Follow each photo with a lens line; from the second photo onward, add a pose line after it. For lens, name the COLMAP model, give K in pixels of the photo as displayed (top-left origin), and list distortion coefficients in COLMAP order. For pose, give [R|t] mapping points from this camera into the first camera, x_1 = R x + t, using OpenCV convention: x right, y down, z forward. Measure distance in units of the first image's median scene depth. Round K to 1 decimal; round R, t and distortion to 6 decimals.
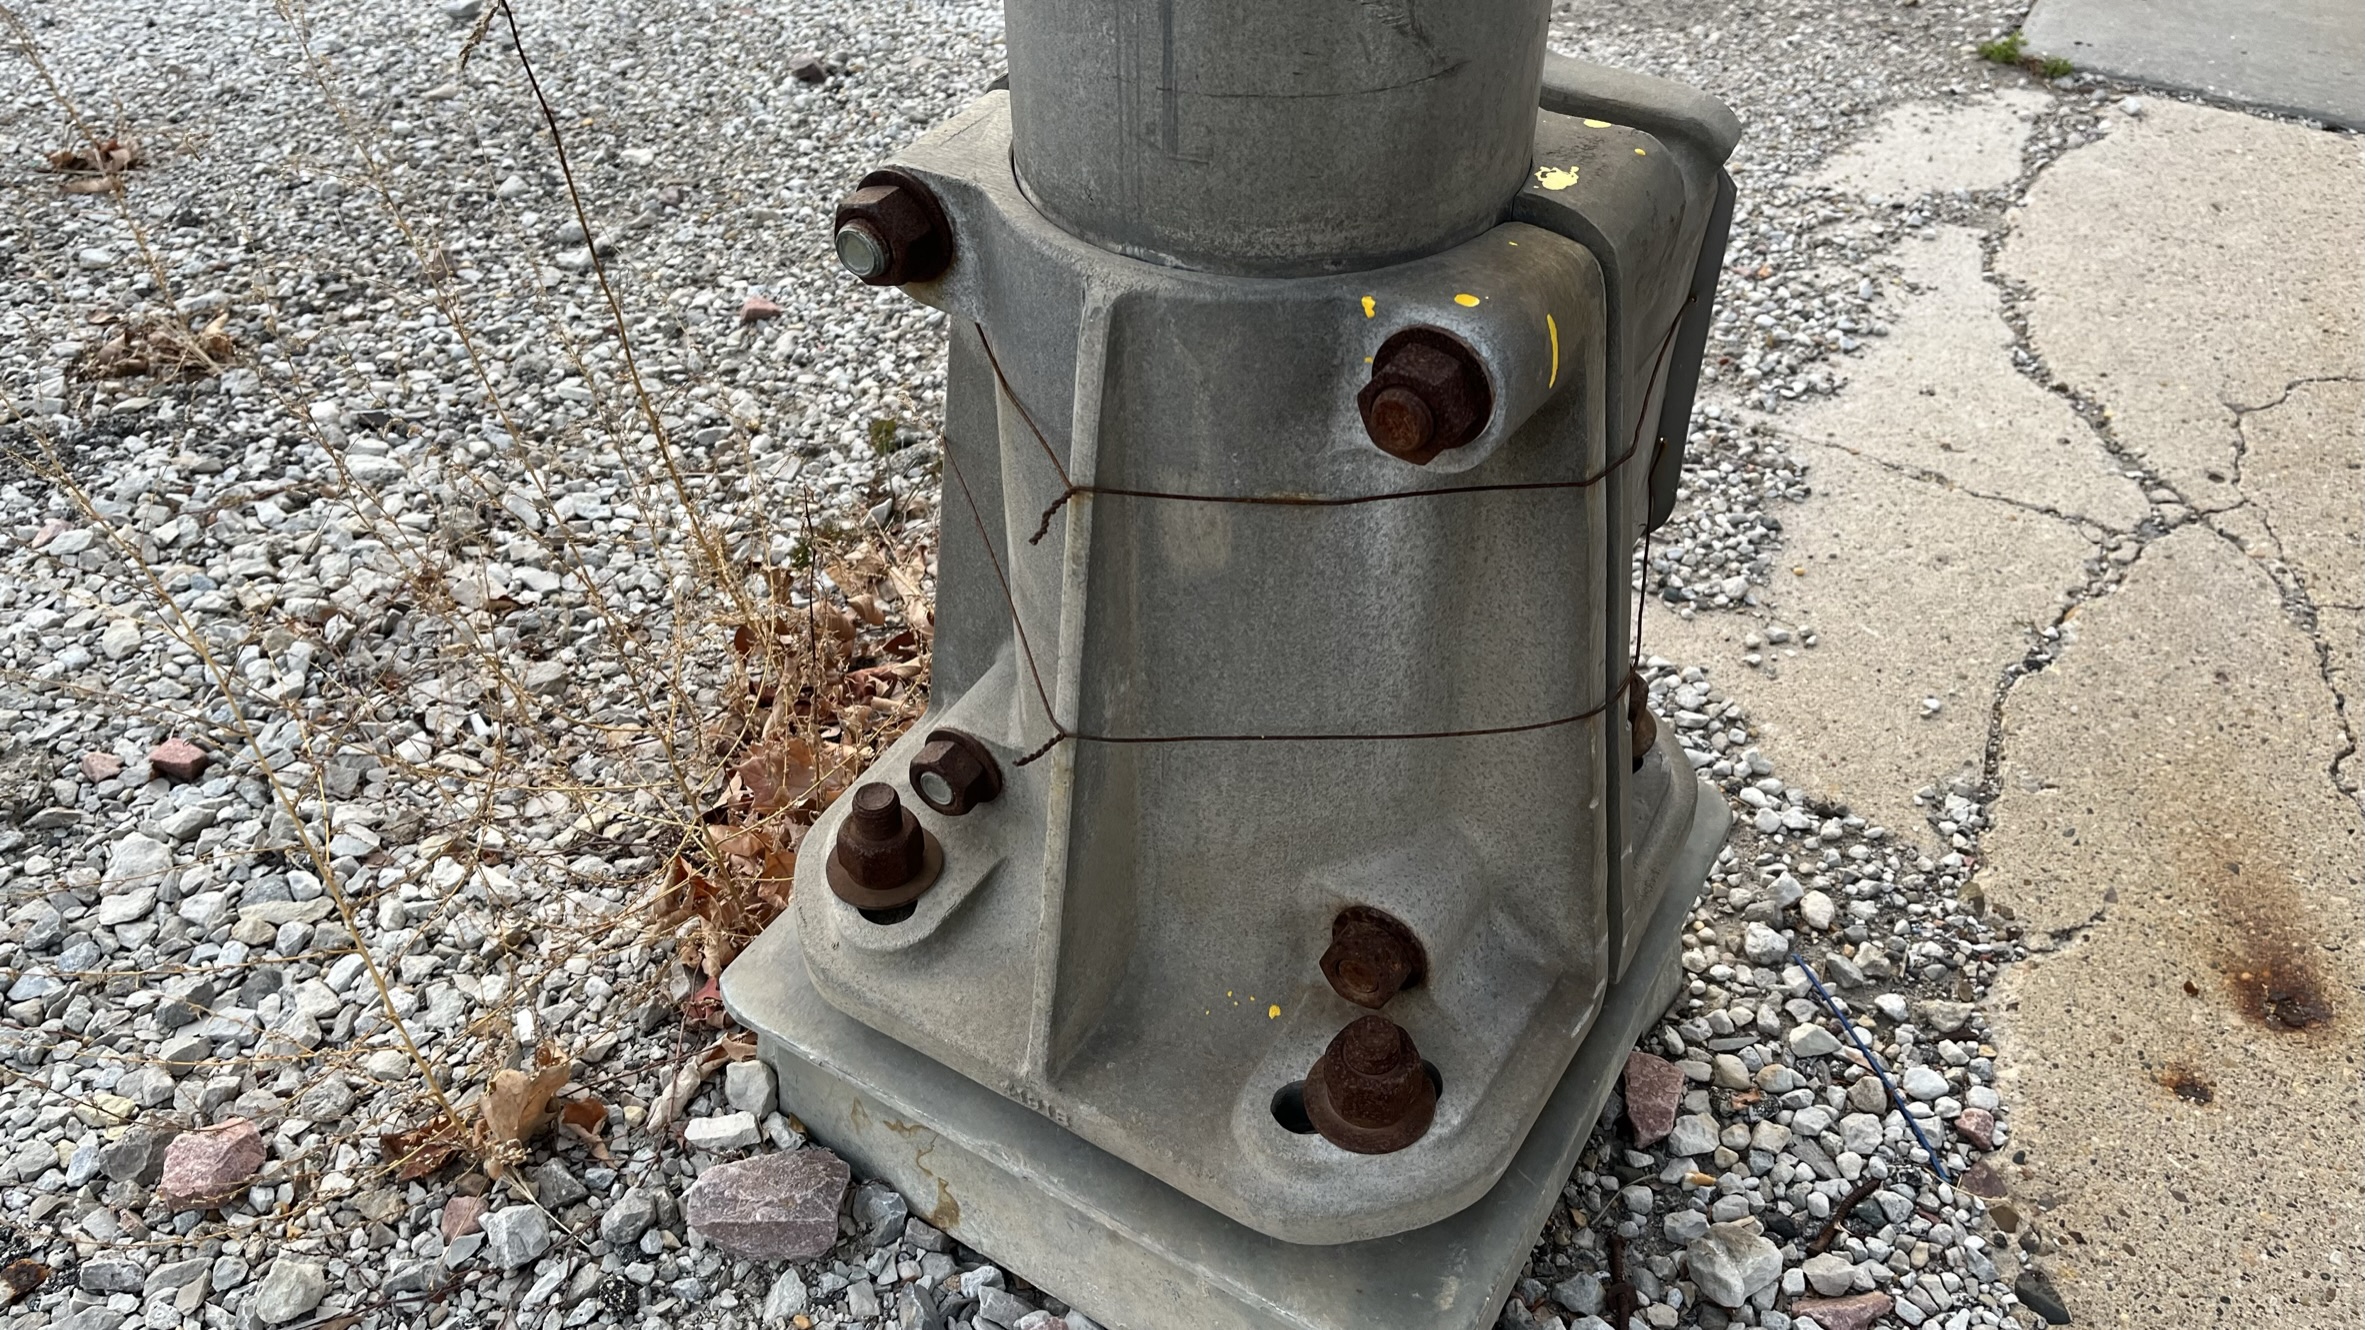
lens RADIAL K [[1775.9, 0, 1200.5], [0, 1775.9, 658.2], [0, 0, 1]] dist [0.086563, -0.121299]
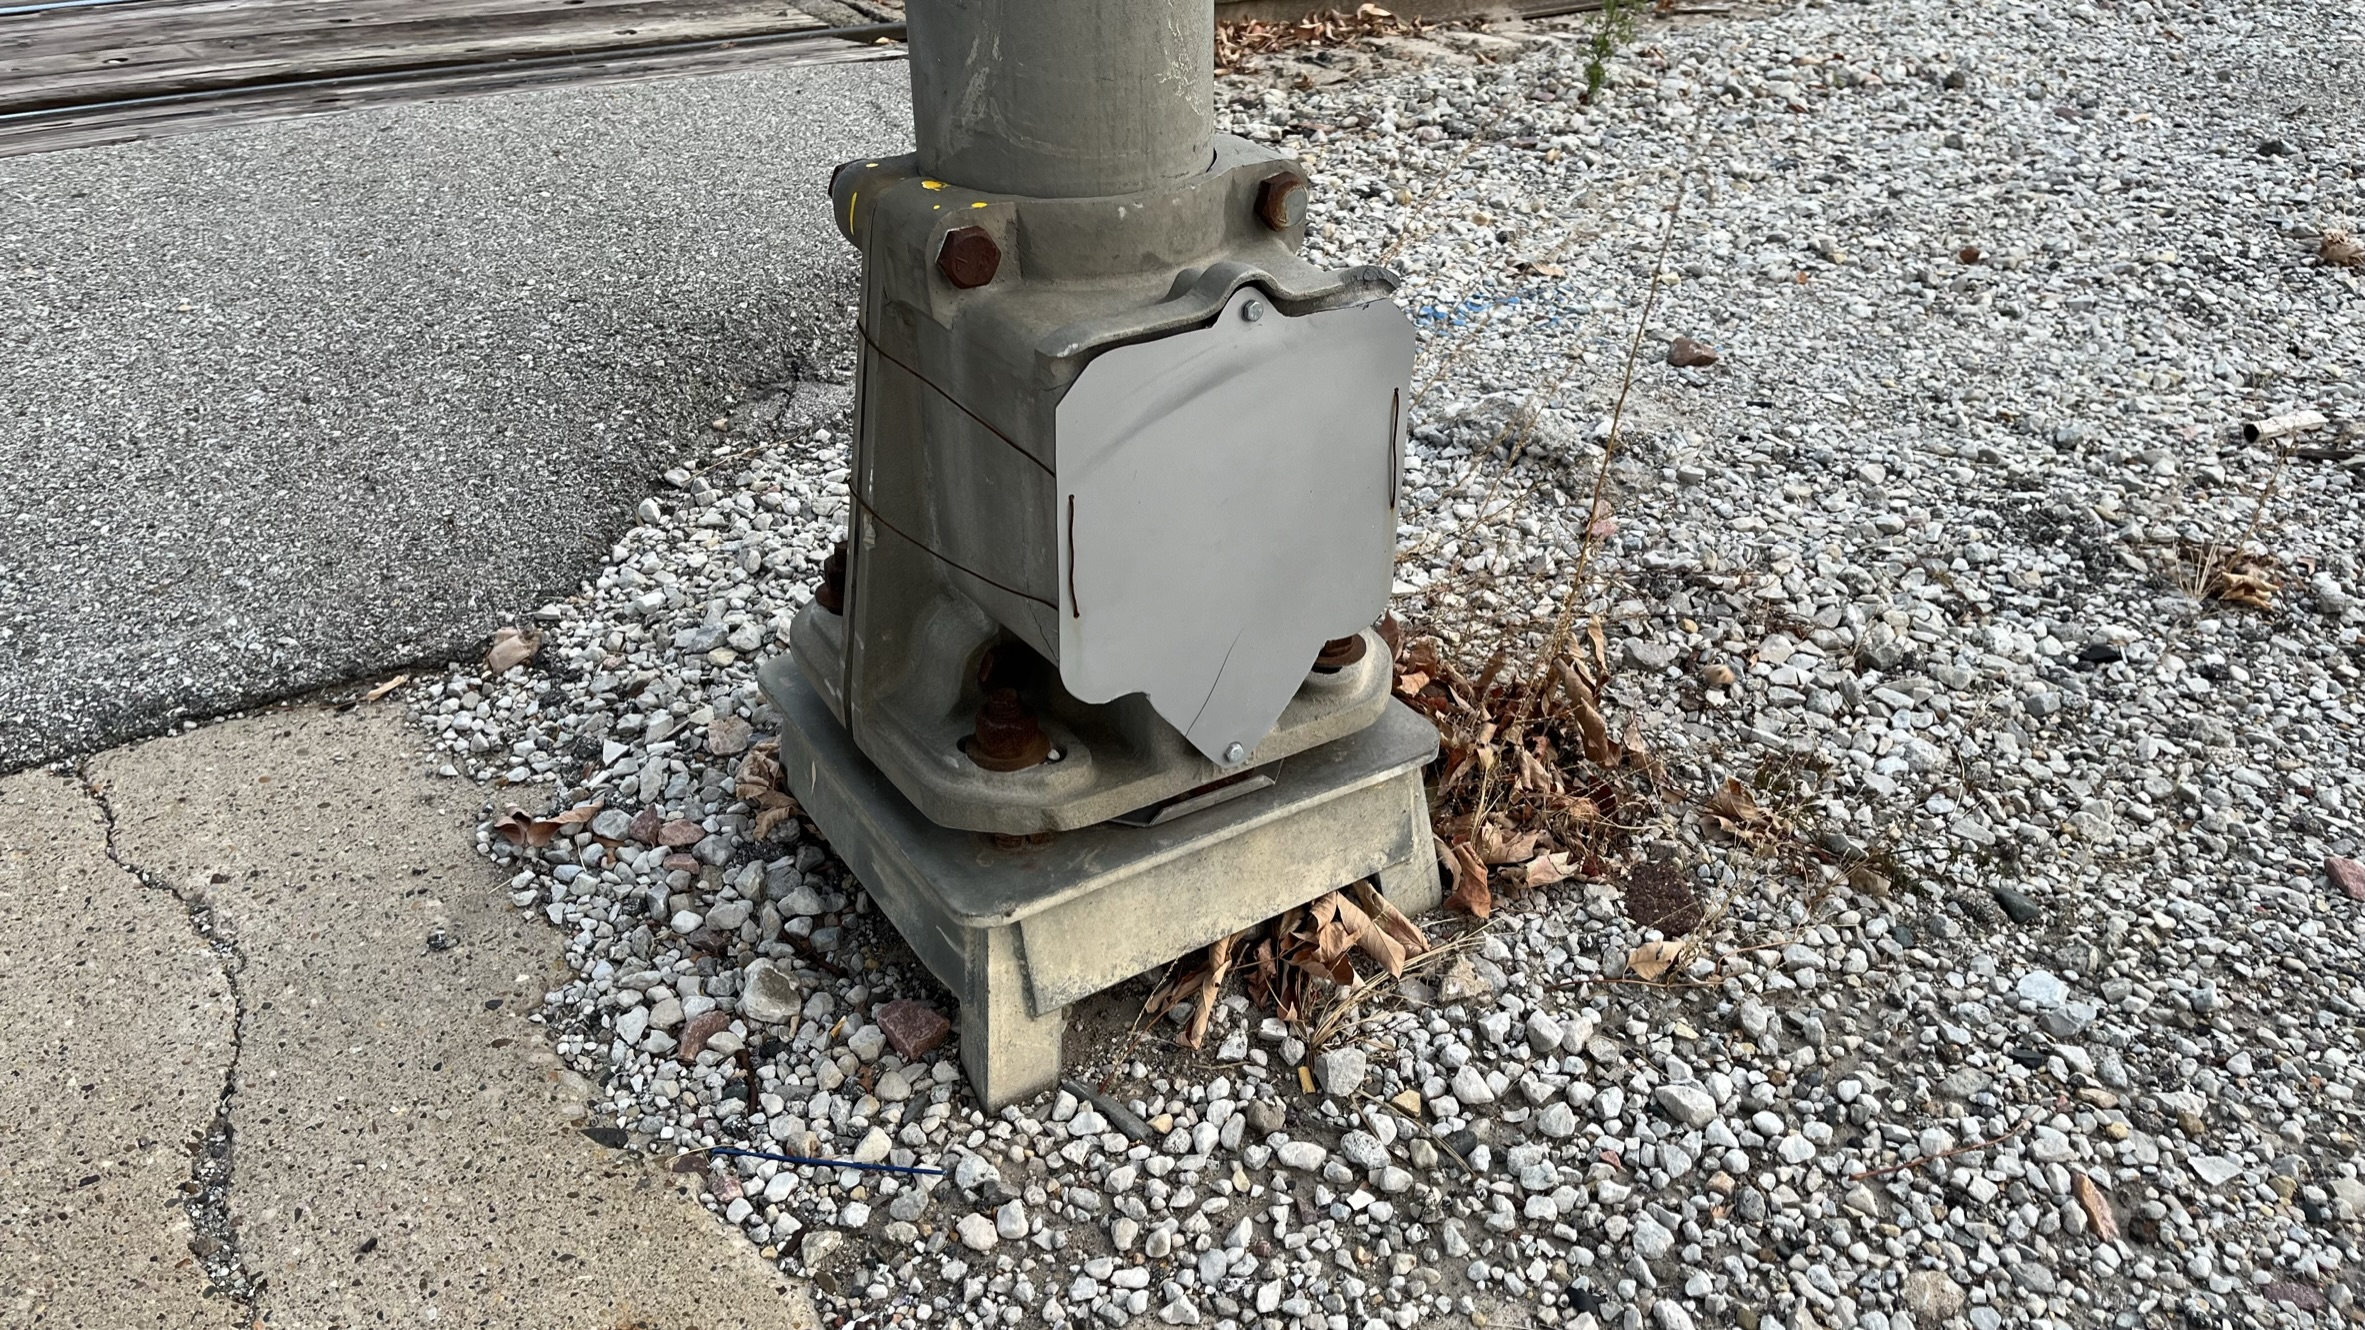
lens RADIAL K [[1775.9, 0, 1200.5], [0, 1775.9, 658.2], [0, 0, 1]] dist [0.086563, -0.121299]
pose [[-0.451625, 0.452604, -0.768886, 1.008396], [-0.572632, 0.513823, 0.638811, -0.811376], [0.684199, 0.728791, 0.027120, 0.914910]]
